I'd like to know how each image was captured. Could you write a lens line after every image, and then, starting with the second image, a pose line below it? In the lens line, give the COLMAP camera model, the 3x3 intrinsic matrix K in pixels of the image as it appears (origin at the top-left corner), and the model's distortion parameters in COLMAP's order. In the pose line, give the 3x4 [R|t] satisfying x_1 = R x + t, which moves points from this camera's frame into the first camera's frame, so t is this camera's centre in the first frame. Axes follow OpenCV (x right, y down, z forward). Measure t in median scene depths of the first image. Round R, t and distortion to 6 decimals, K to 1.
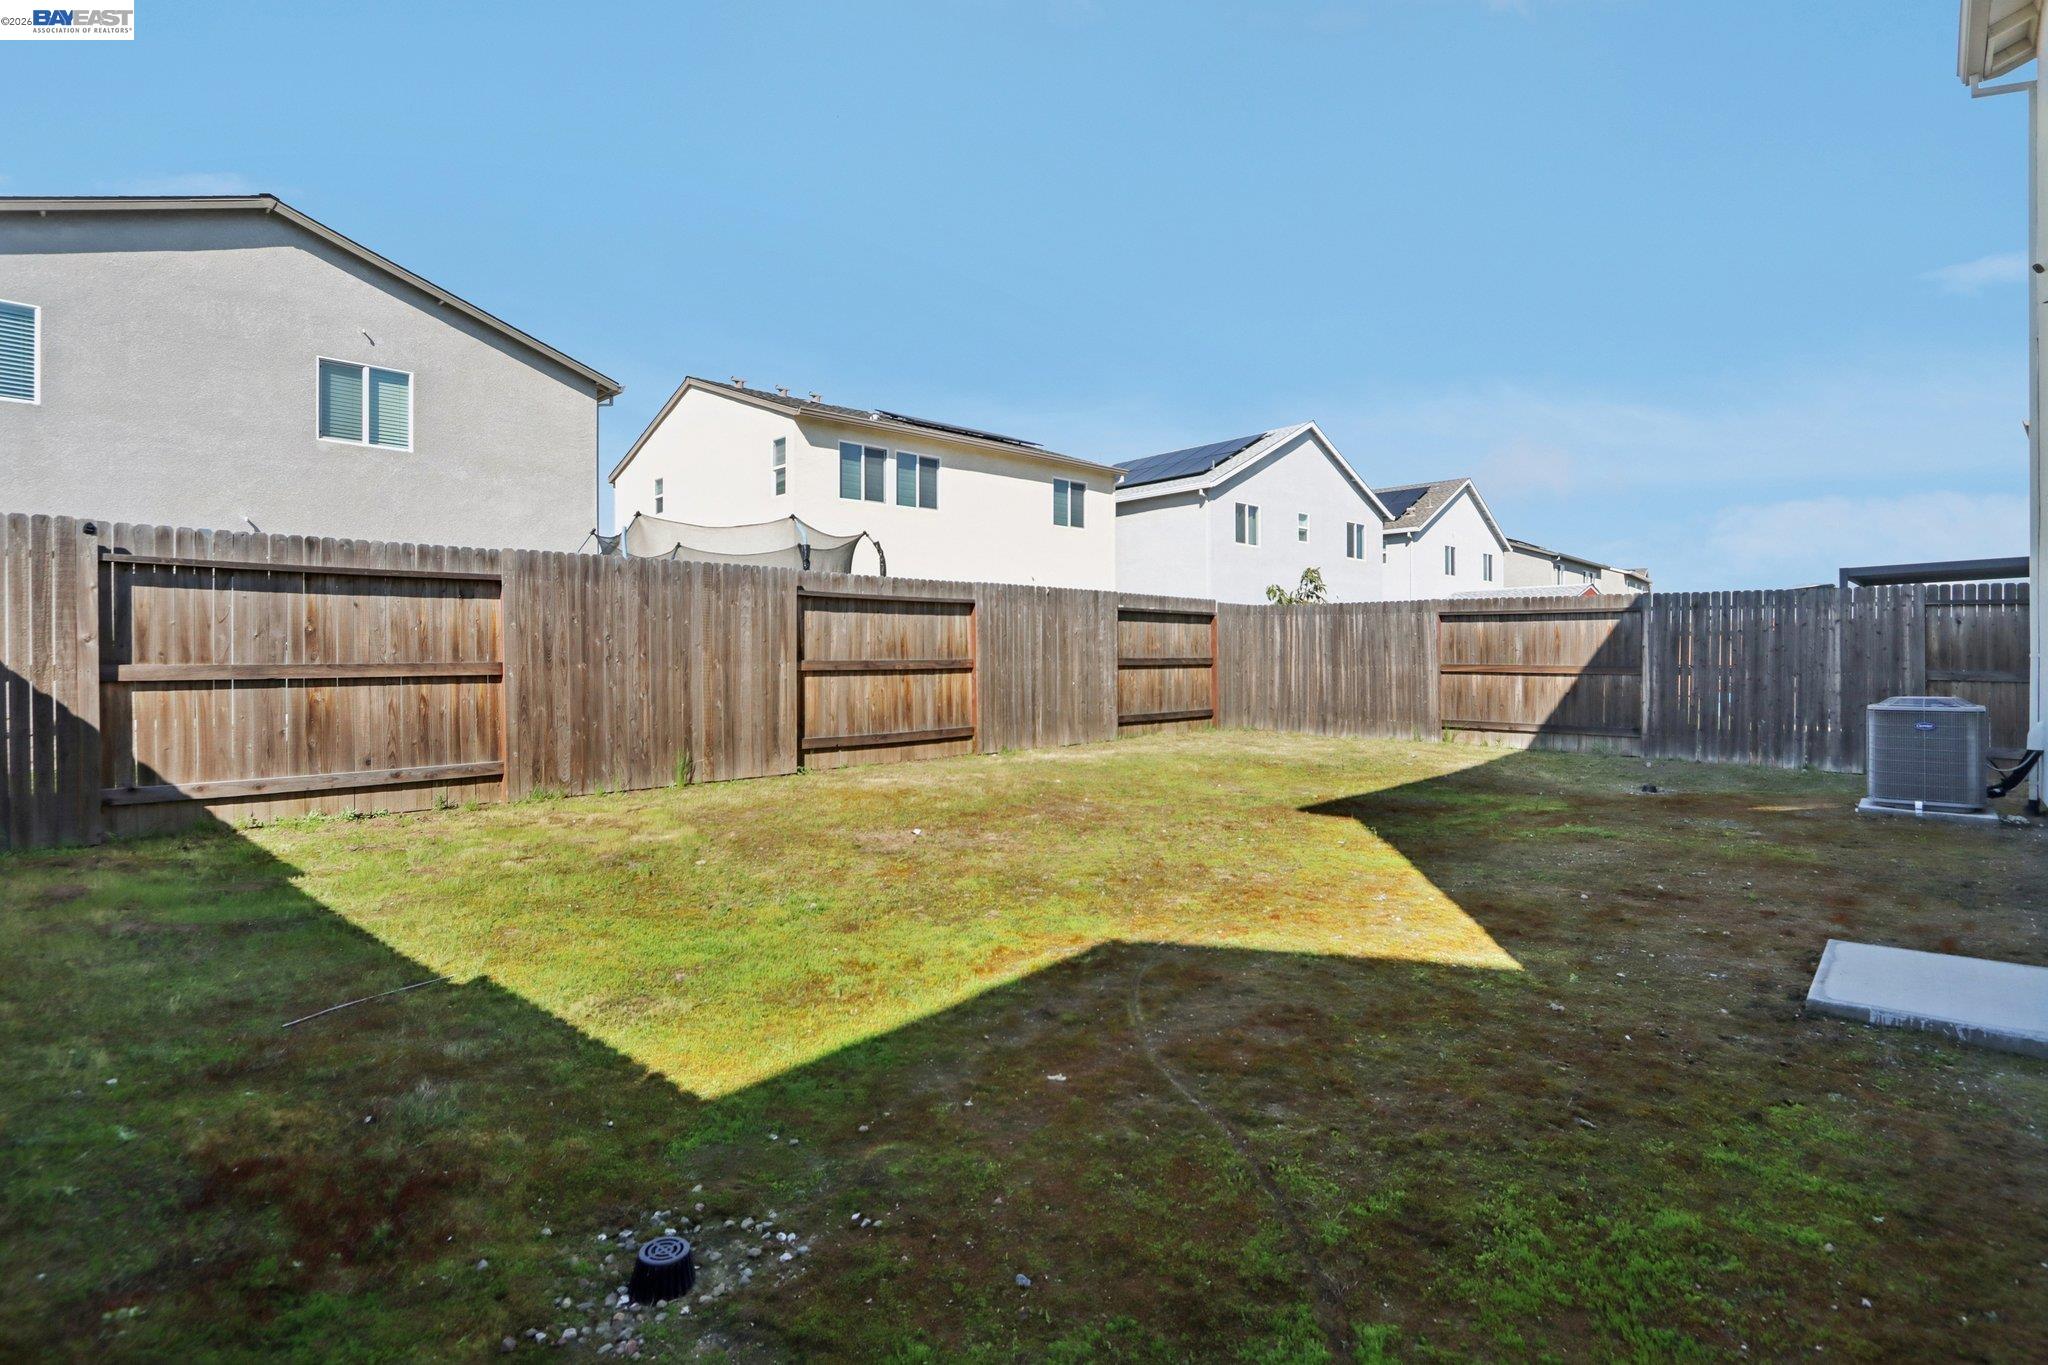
lens RADIAL K [[948.8, 0, 1033.2], [0, 948.8, 665.5], [0, 0, 1]] dist [-0.009918, 0.000244]
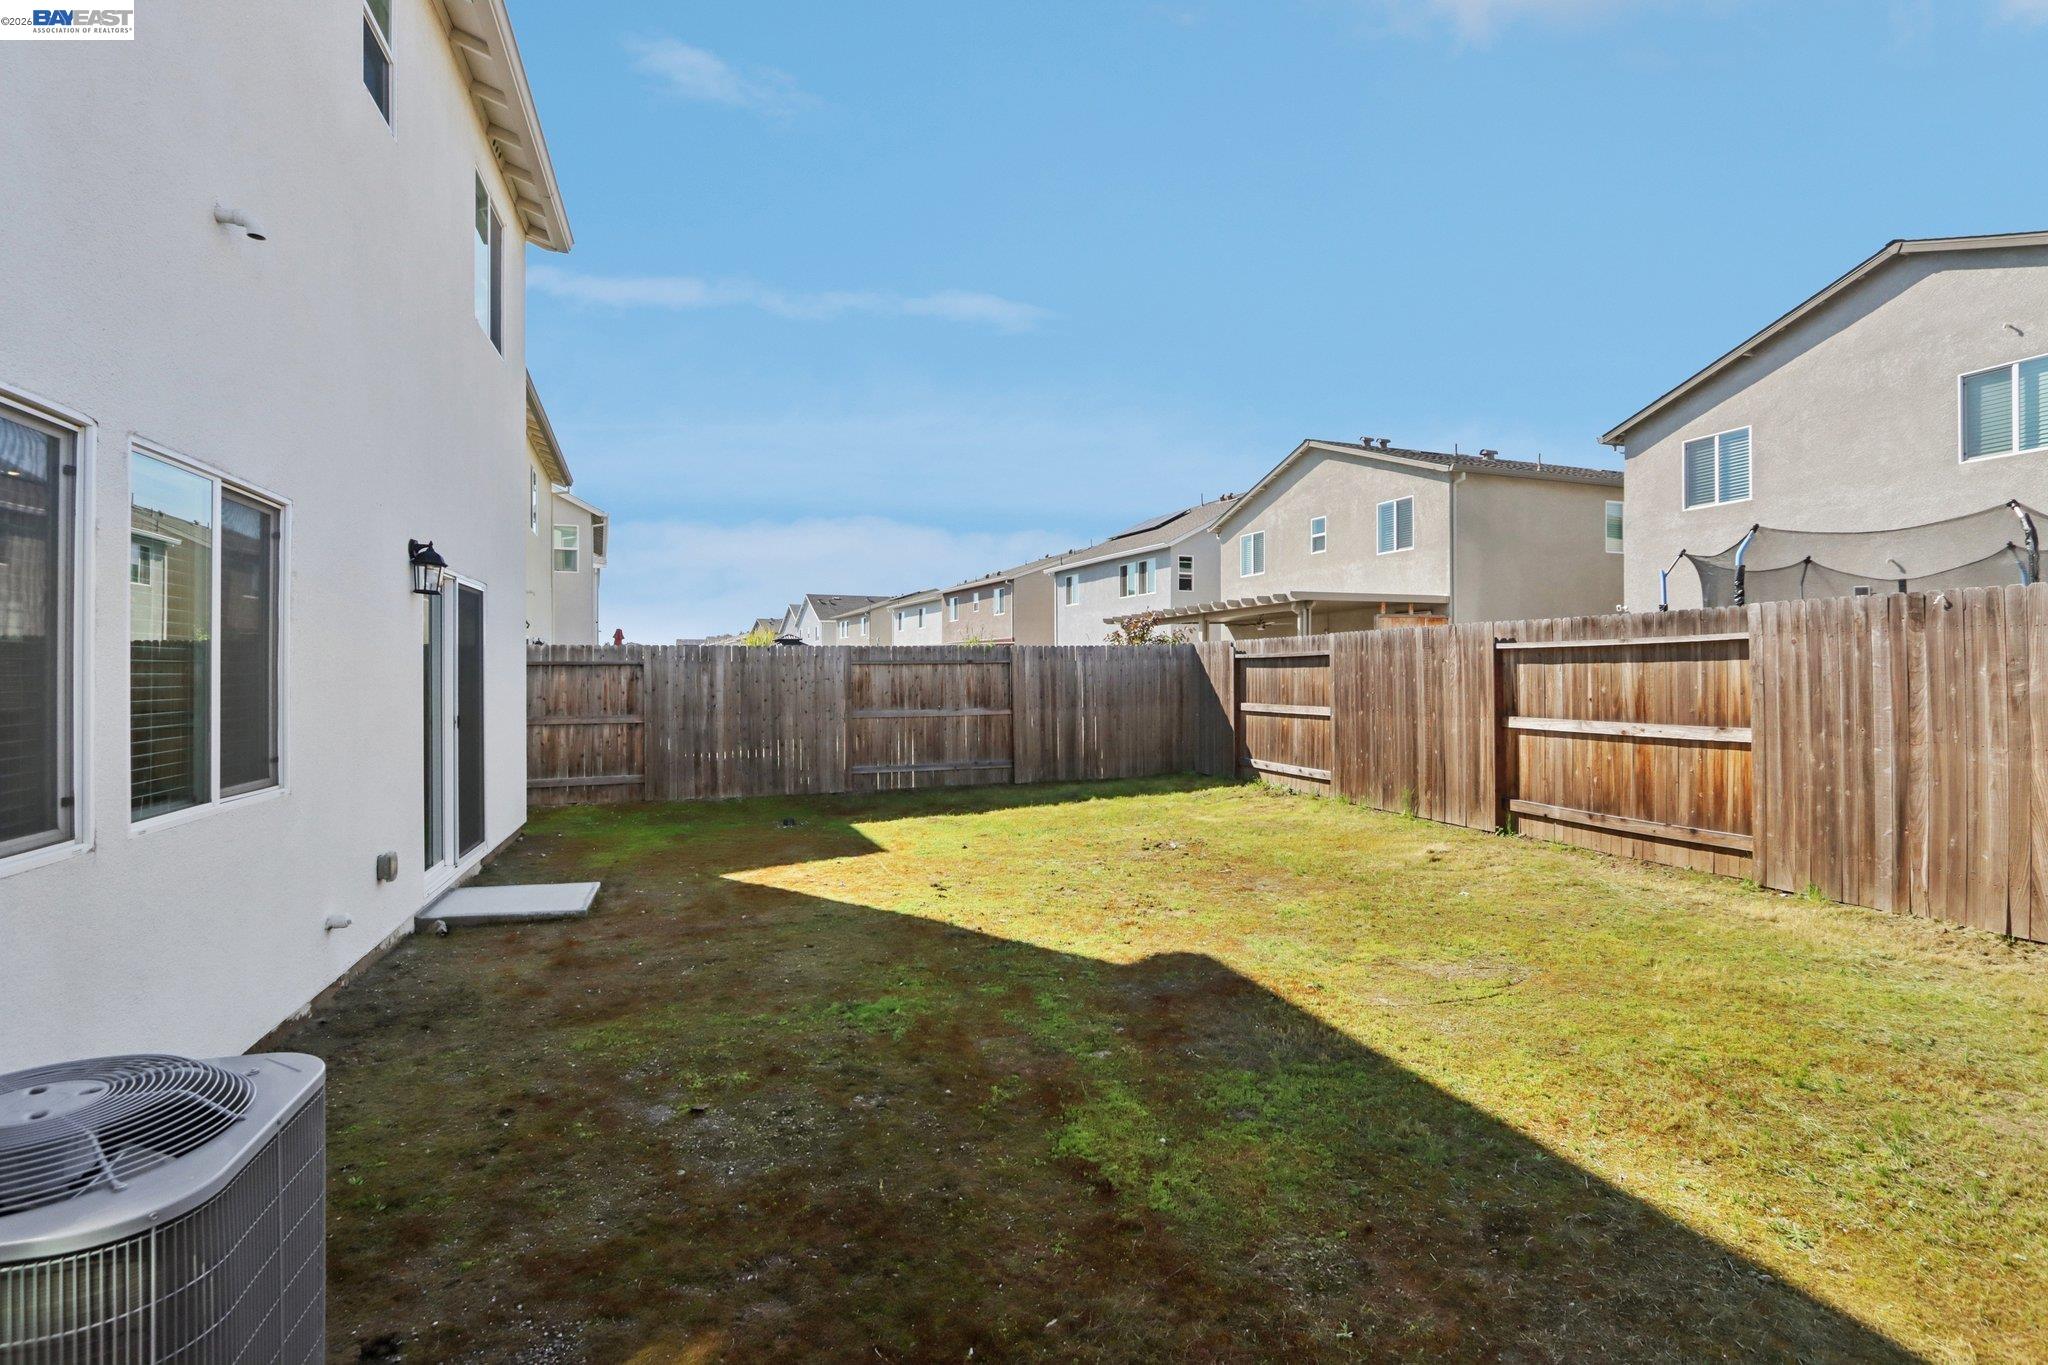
lens RADIAL K [[948.8, 0, 1033.2], [0, 948.8, 665.5], [0, 0, 1]] dist [-0.009918, 0.000244]
pose [[-0.454986, -0.005758, -0.890480, 0.772576], [-0.005245, 0.999979, -0.003786, -0.048264], [0.890483, 0.002948, -0.455007, 0.953077]]
